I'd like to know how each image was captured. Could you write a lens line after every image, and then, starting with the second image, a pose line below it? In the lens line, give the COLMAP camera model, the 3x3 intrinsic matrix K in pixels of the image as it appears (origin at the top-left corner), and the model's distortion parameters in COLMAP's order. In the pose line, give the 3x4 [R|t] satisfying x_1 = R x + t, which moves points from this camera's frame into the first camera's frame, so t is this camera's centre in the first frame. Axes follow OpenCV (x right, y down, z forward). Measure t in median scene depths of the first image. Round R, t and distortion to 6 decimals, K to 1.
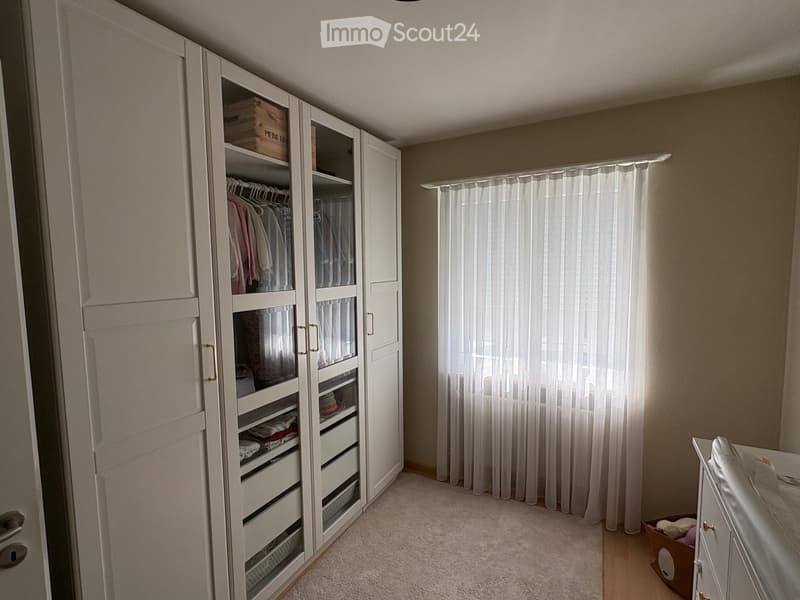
lens RADIAL K [[389.3, 0, 402.4], [0, 389.3, 297.7], [0, 0, 1]] dist [0.006562, 0.000465]
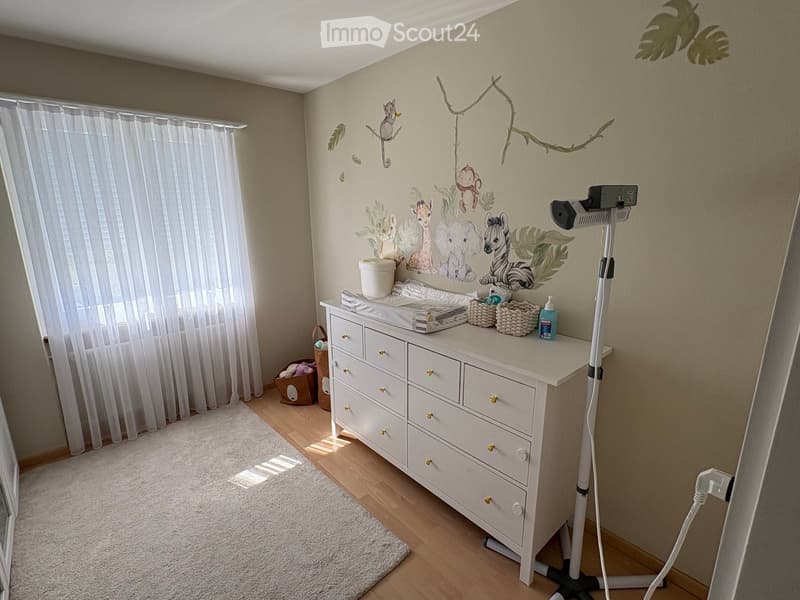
lens RADIAL K [[389.3, 0, 401.1], [0, 389.3, 299.0], [0, 0, 1]] dist [0.006562, 0.000465]
pose [[0.338039, -0.213911, 0.916500, -0.471663], [0.076939, 0.976849, 0.199618, 0.002573], [-0.937982, 0.003036, 0.346671, 0.003242]]
